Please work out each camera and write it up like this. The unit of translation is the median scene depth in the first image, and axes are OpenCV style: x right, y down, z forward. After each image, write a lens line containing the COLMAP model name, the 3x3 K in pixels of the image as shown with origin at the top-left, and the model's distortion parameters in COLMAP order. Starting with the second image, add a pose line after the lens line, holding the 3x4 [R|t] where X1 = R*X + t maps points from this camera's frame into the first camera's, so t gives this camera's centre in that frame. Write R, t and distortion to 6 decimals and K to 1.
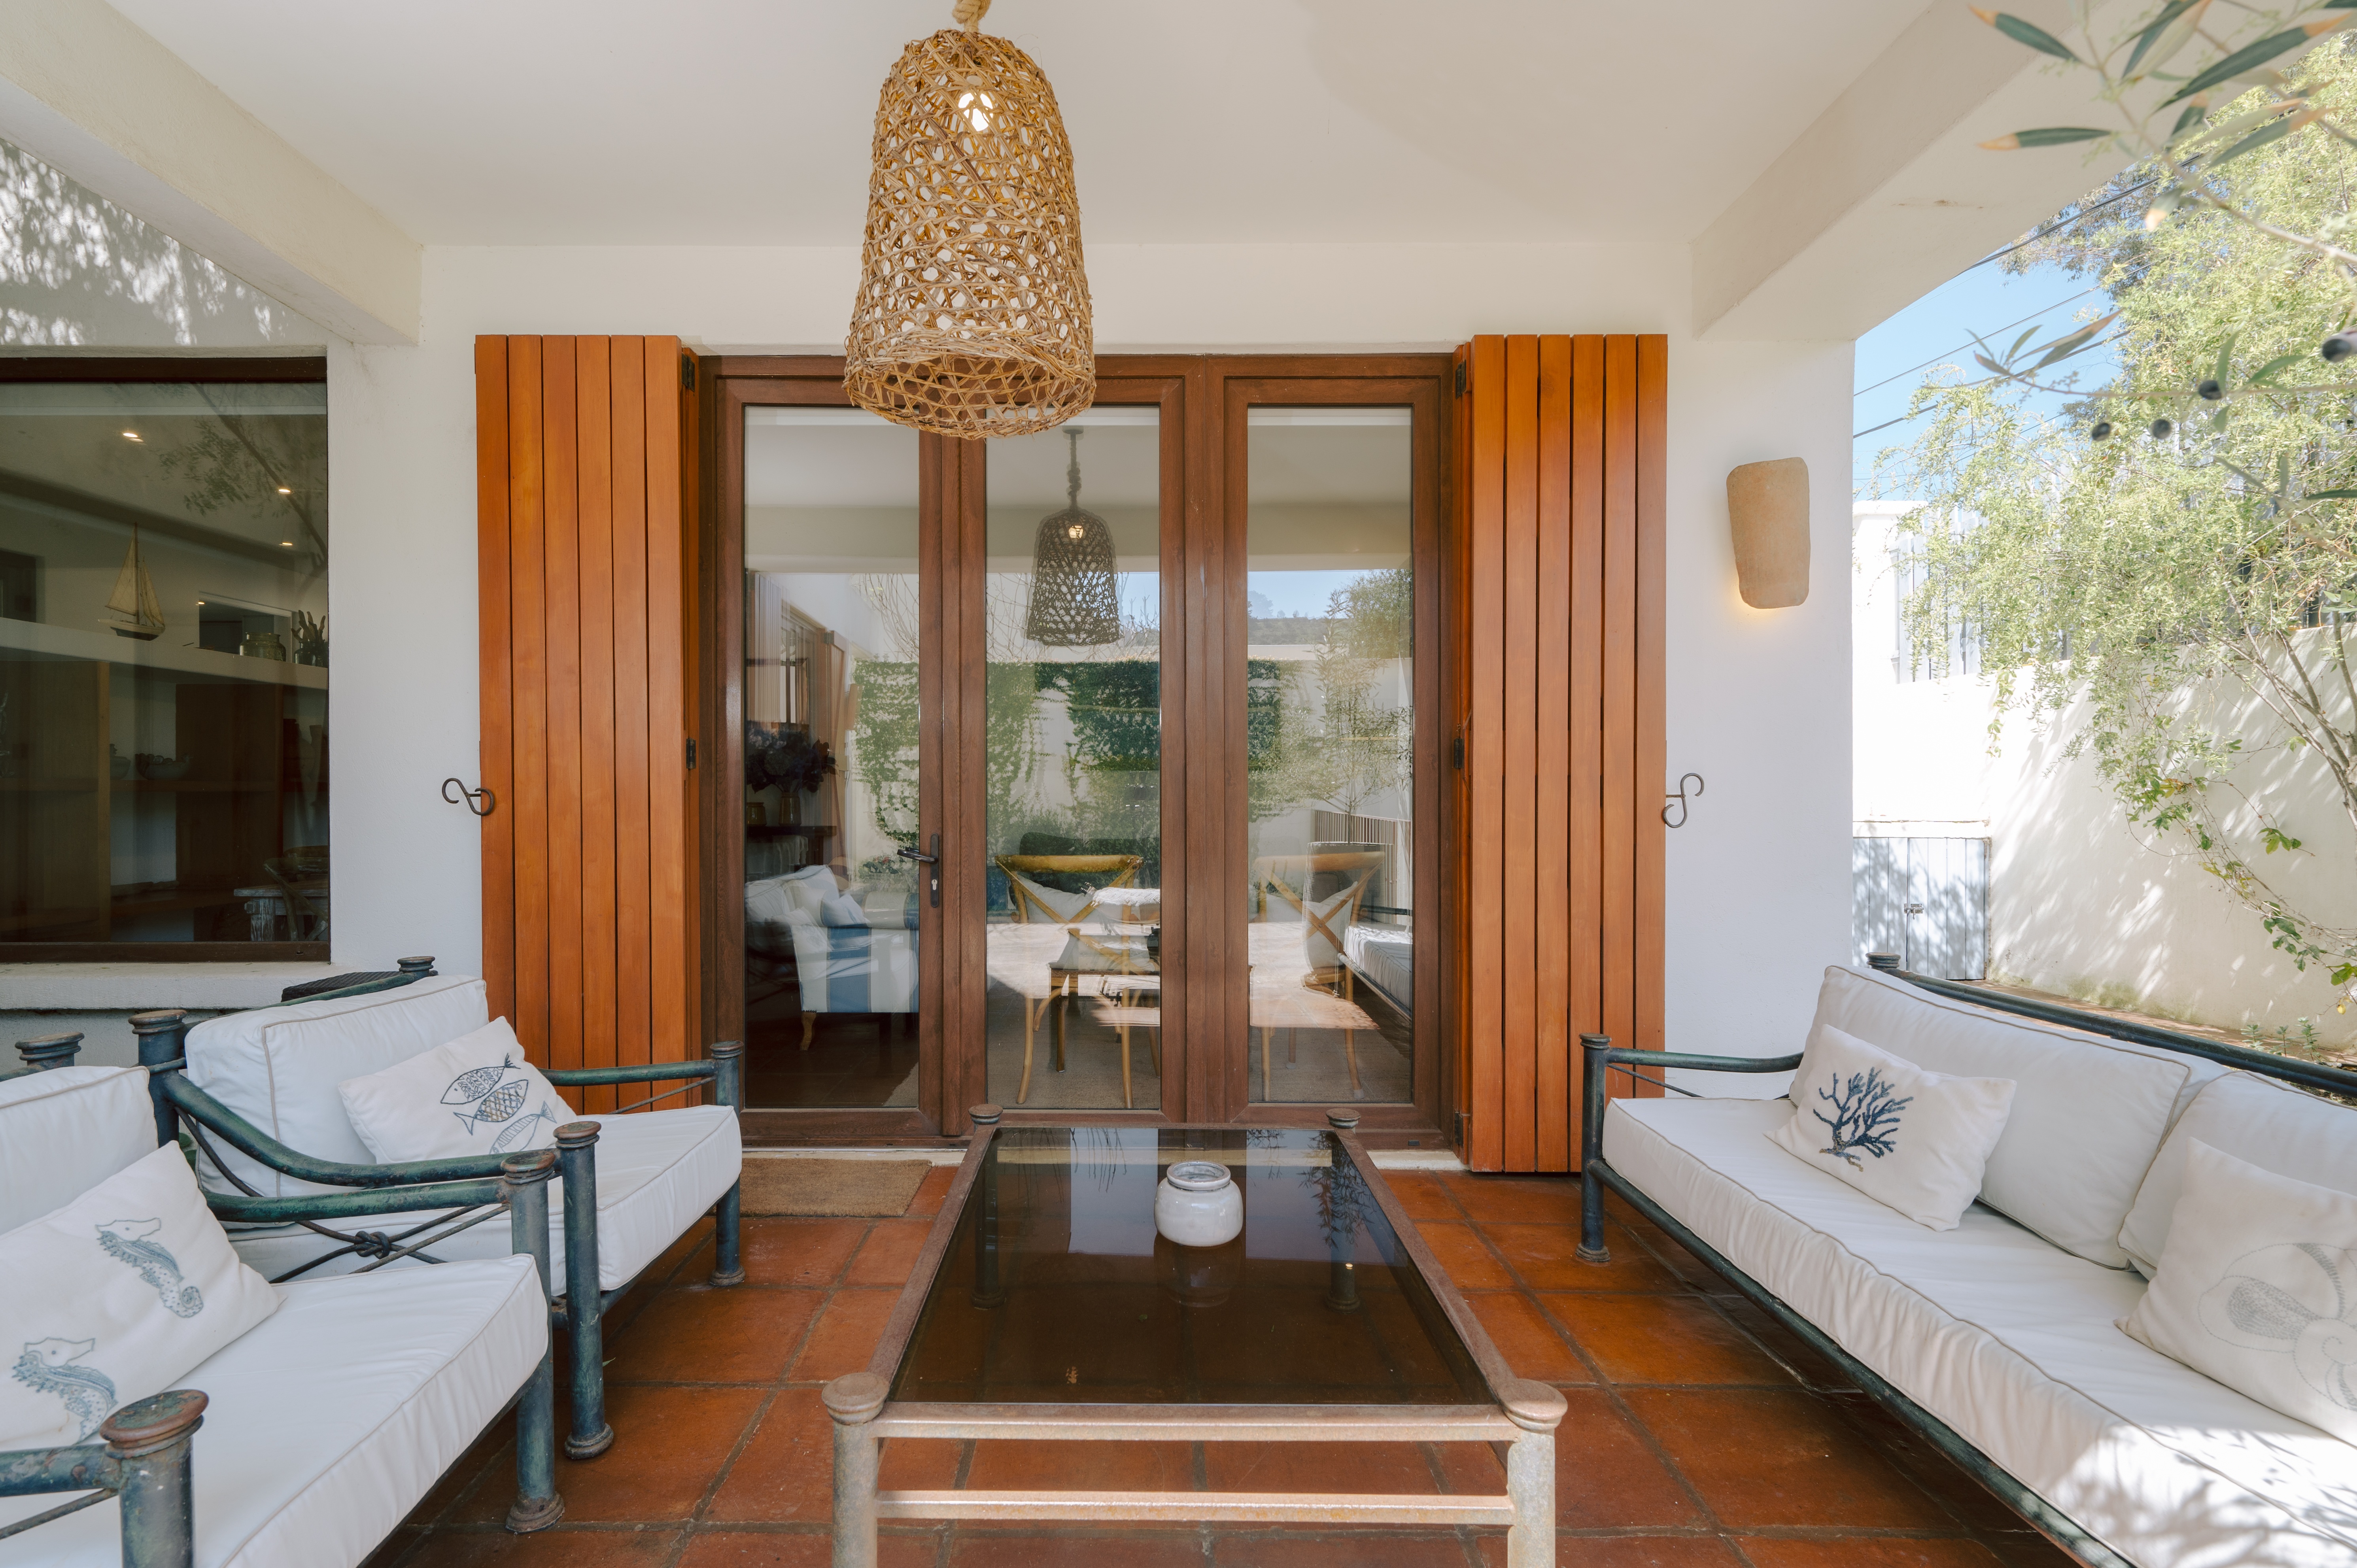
lens RADIAL K [[1055.0, 0, 1133.4], [0, 1055.0, 794.8], [0, 0, 1]] dist [0.002894, 0.000400]
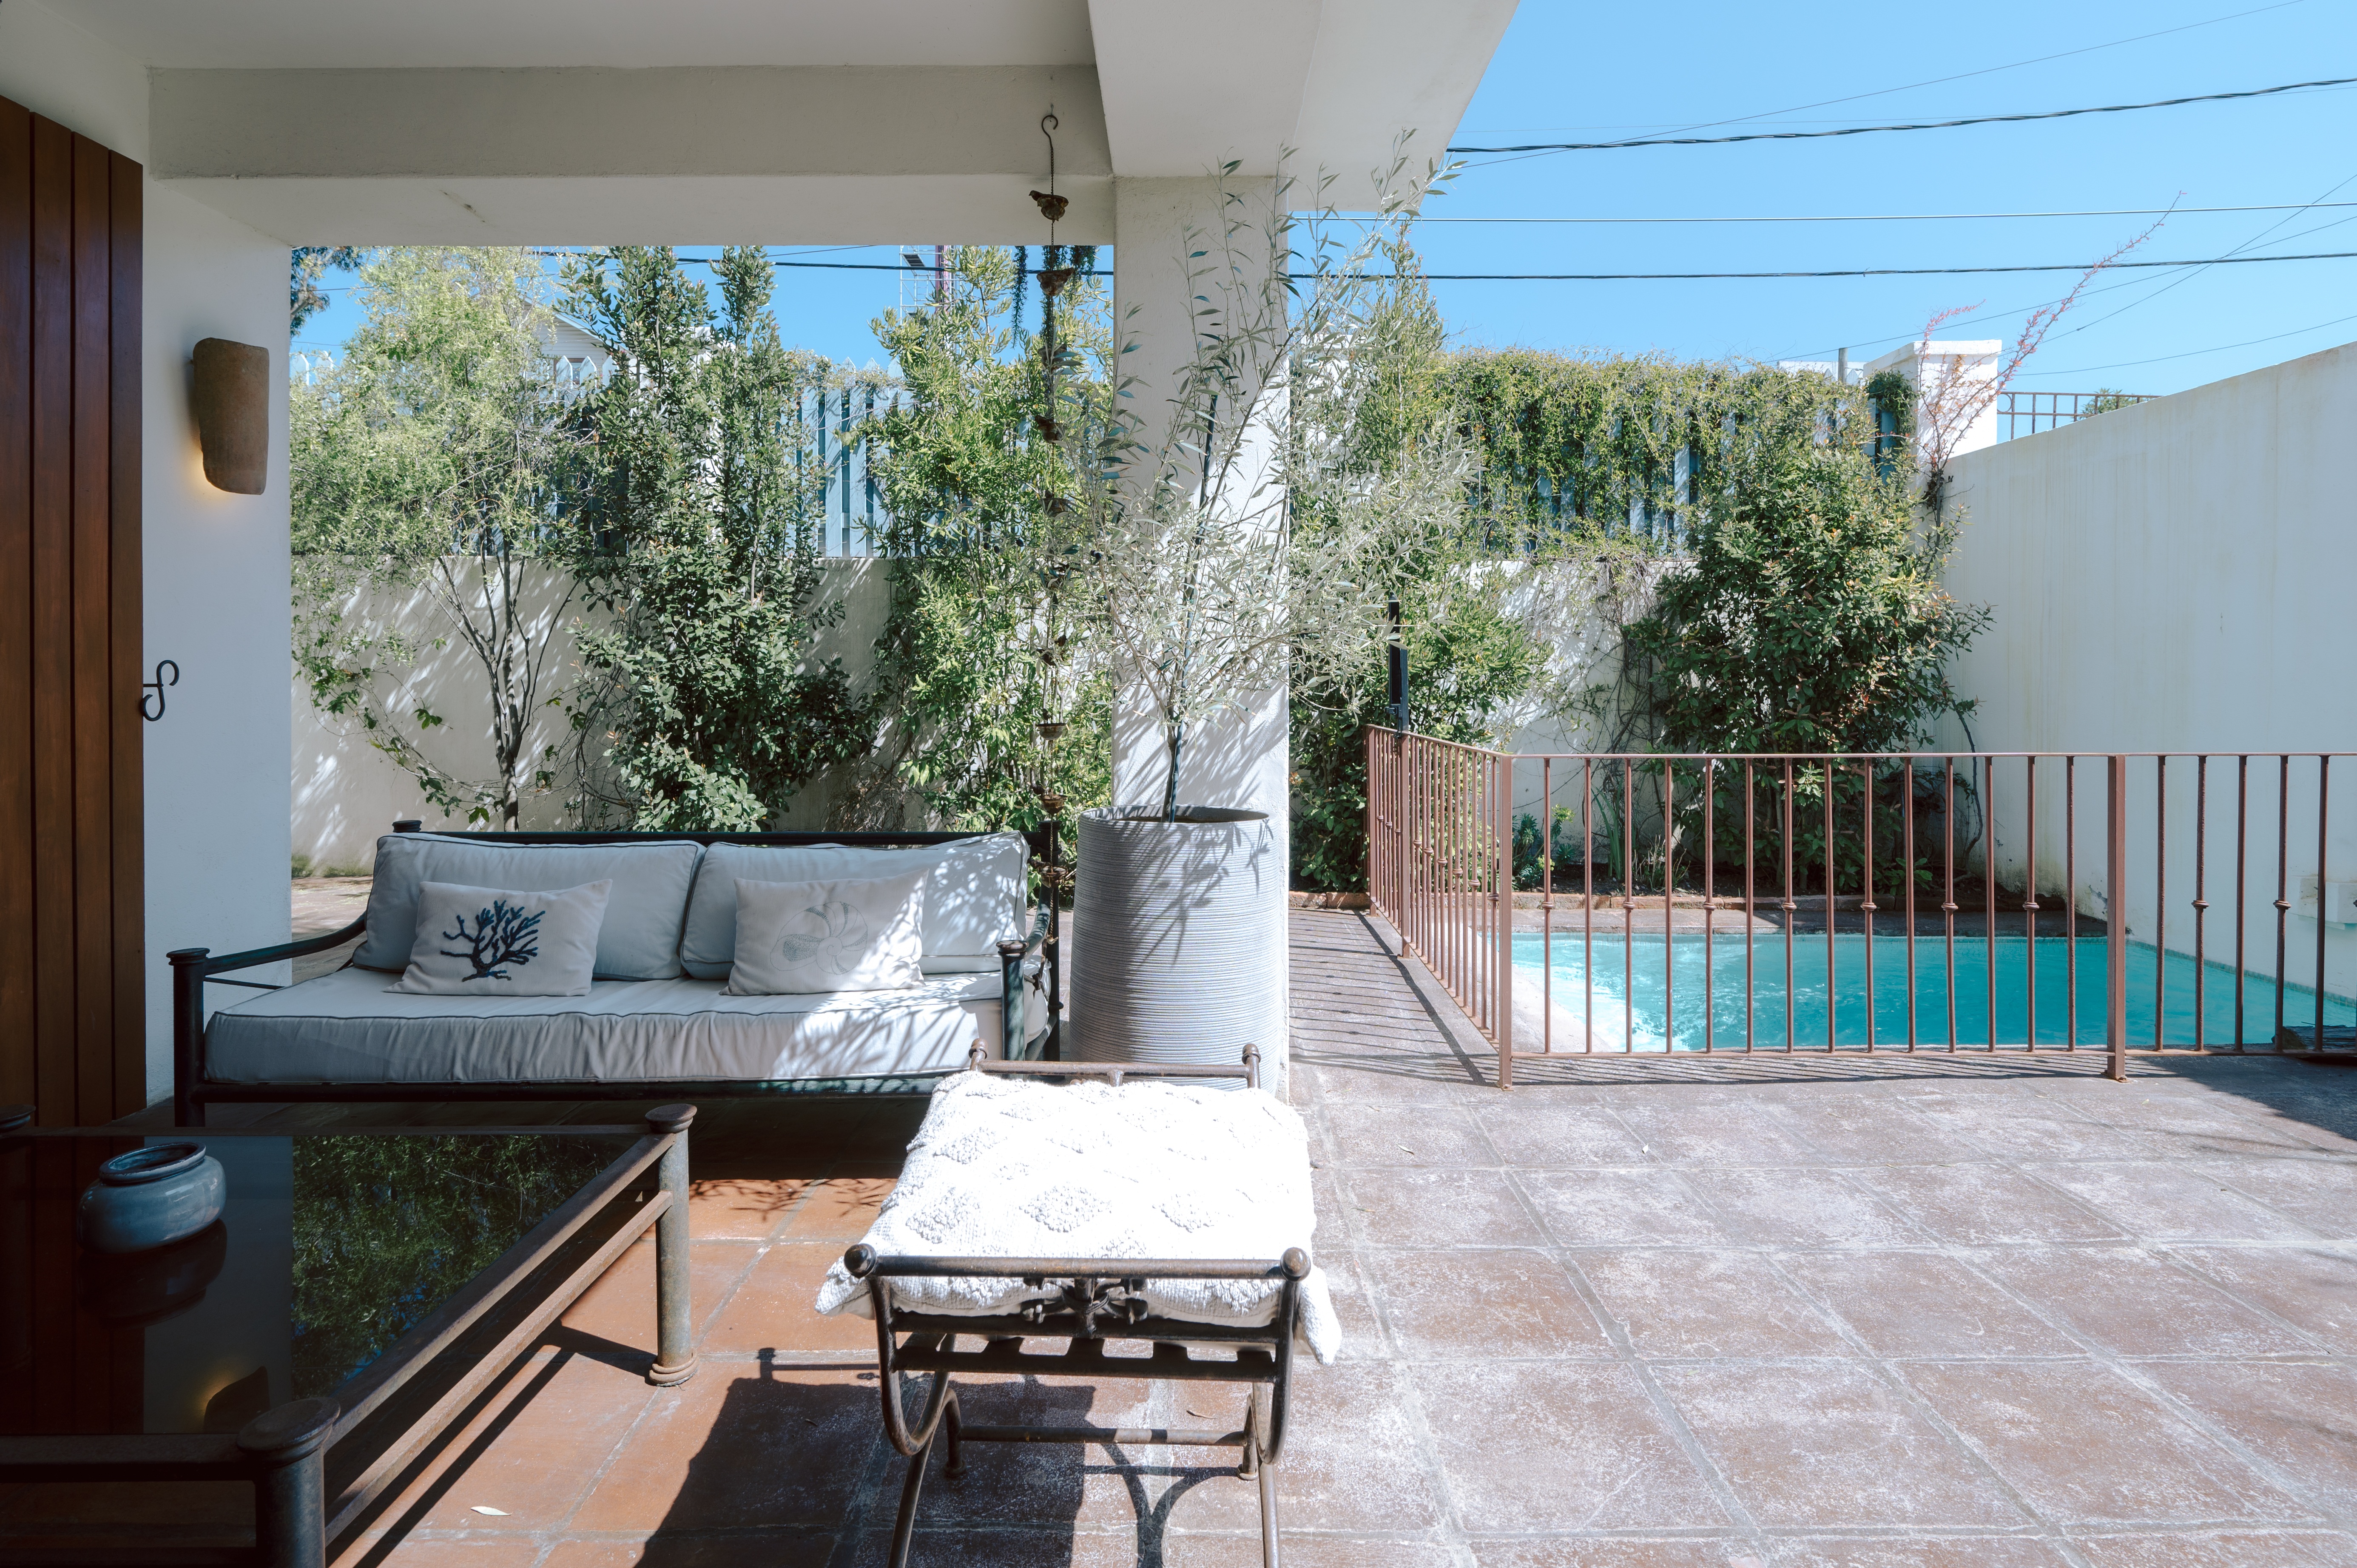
lens RADIAL K [[1147.1, 0, 1183.3], [0, 1147.1, 691.7], [0, 0, 1]] dist [0.002778, 0.000044]
pose [[-0.005870, -0.006900, 0.999959, -0.482917], [-0.003121, 0.999971, 0.006882, -0.003110], [-0.999978, -0.003081, -0.005891, 0.133681]]
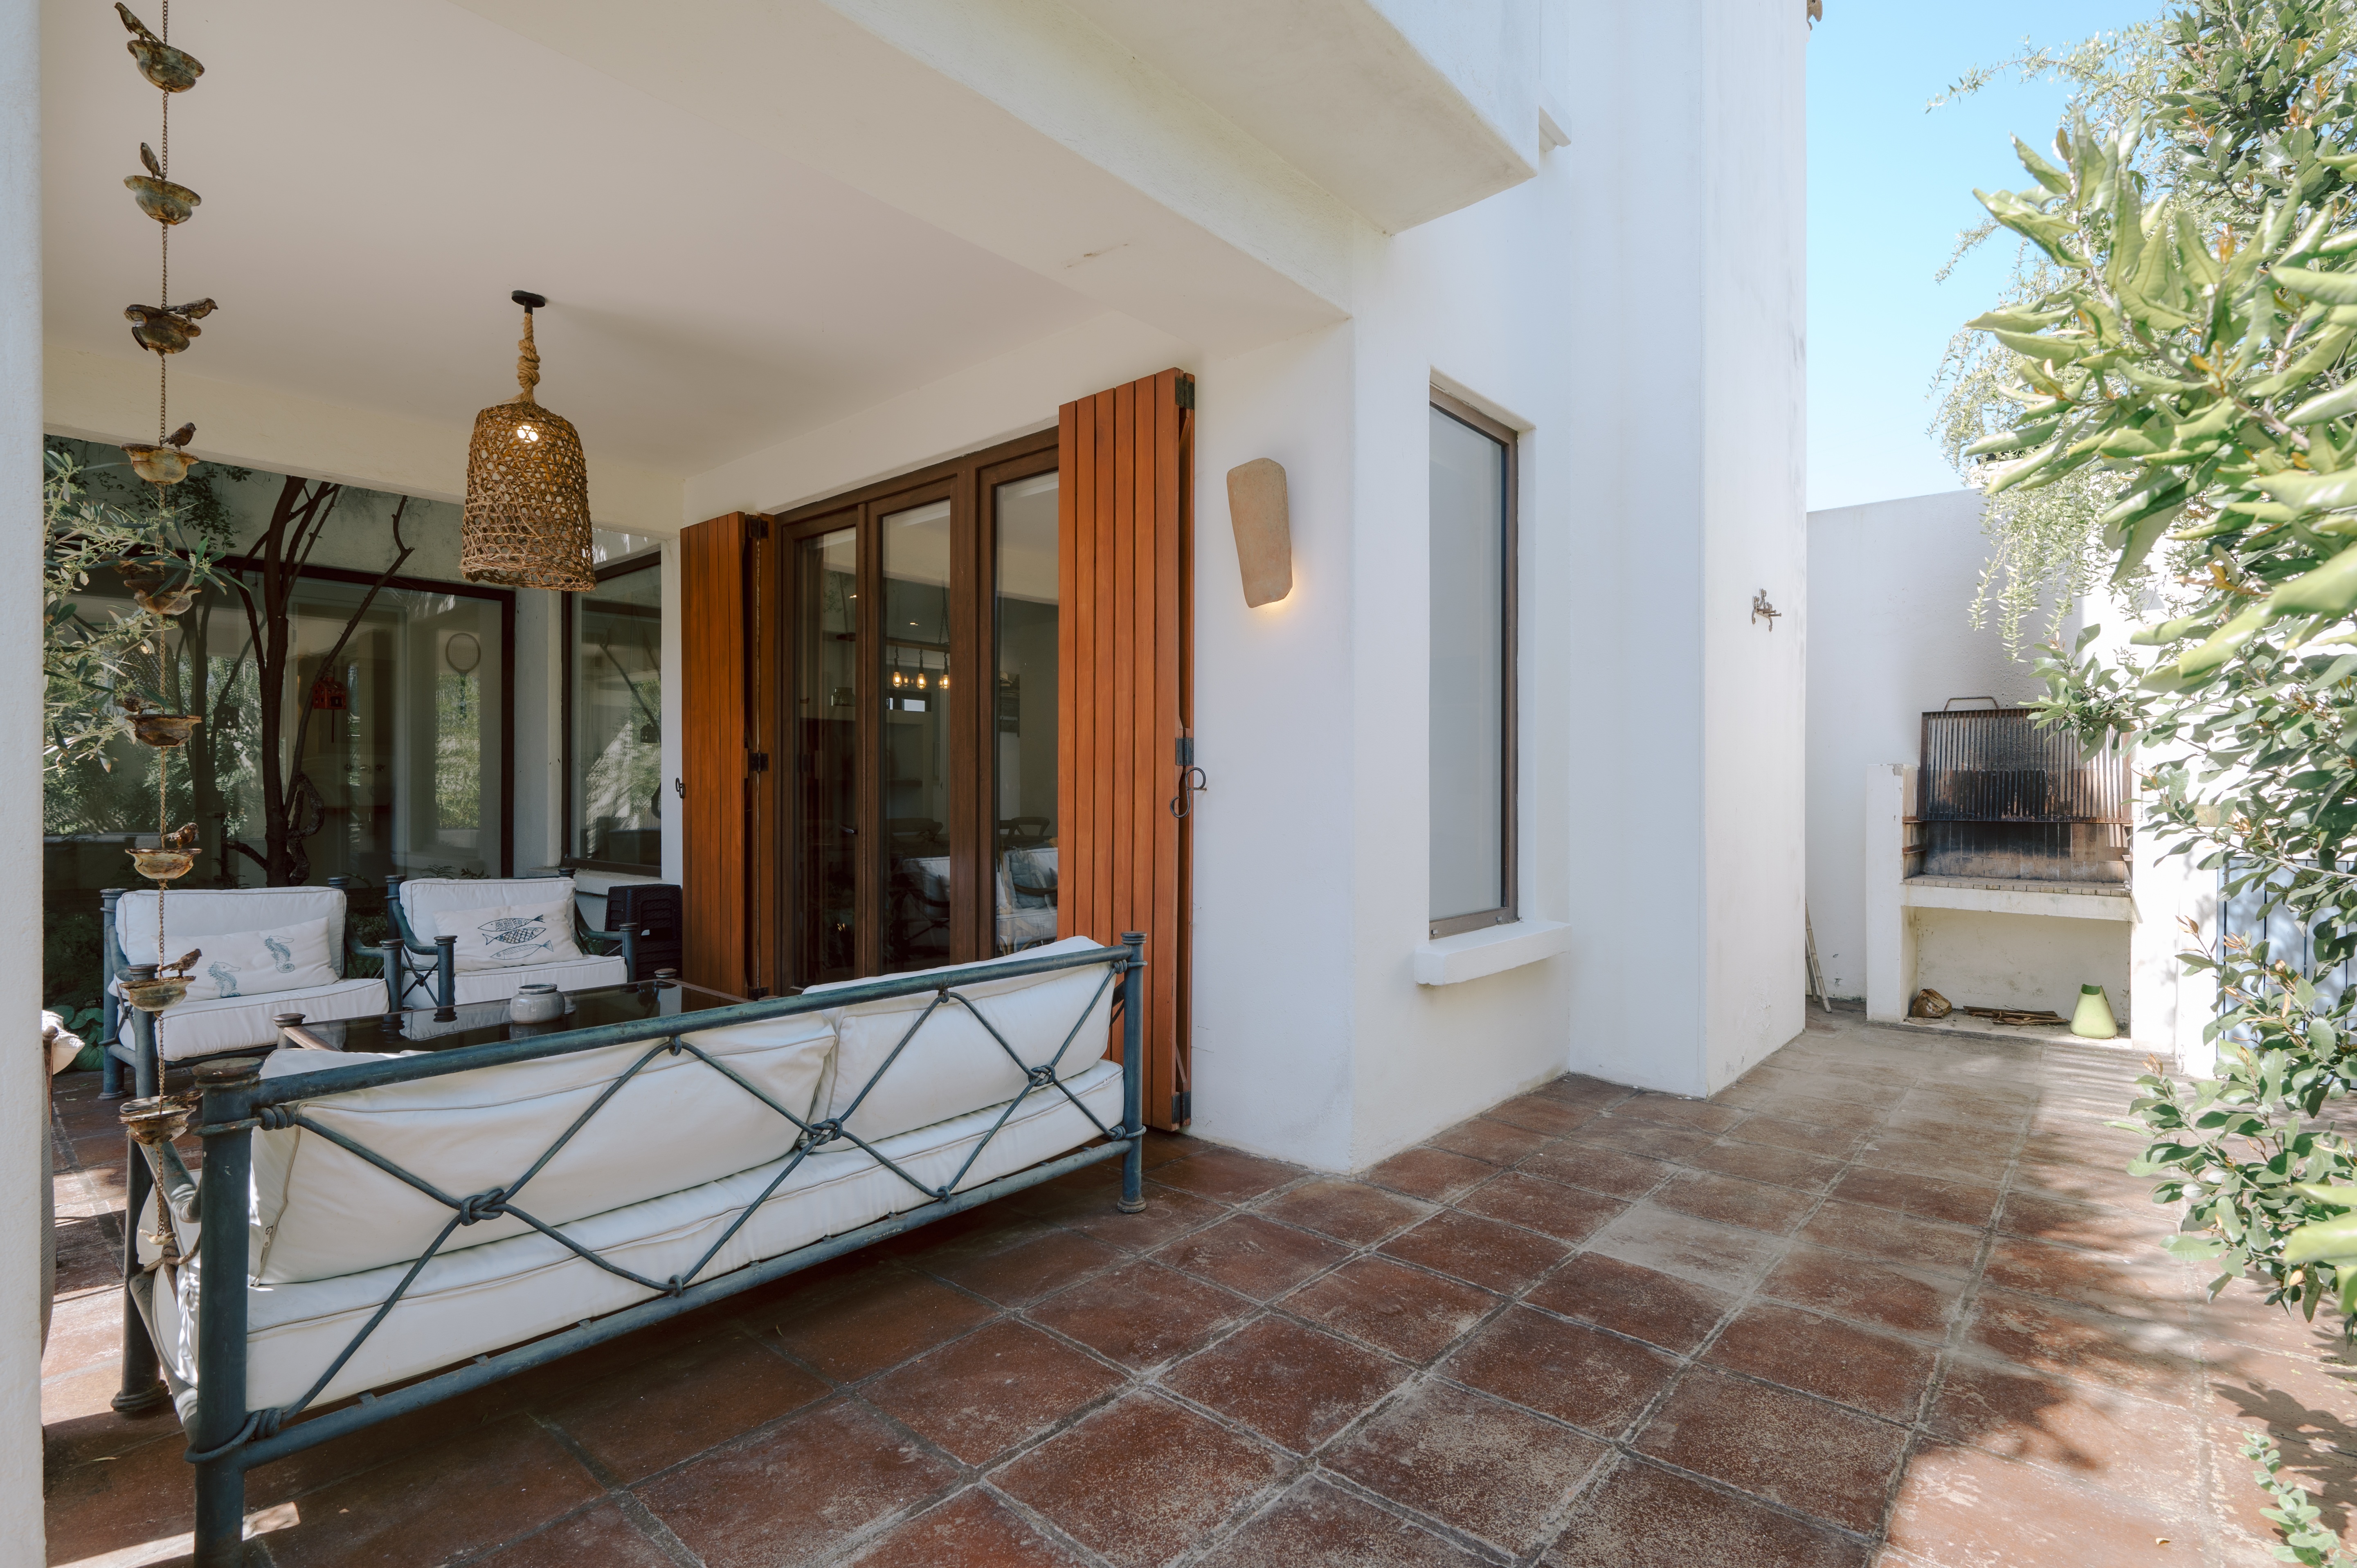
lens RADIAL K [[1055.0, 0, 1133.4], [0, 1055.0, 794.8], [0, 0, 1]] dist [0.002894, 0.000400]
pose [[0.748342, 0.011582, -0.663212, 1.210200], [-0.004212, 0.999910, 0.012710, -0.009783], [0.663300, -0.006718, 0.748324, 0.155596]]
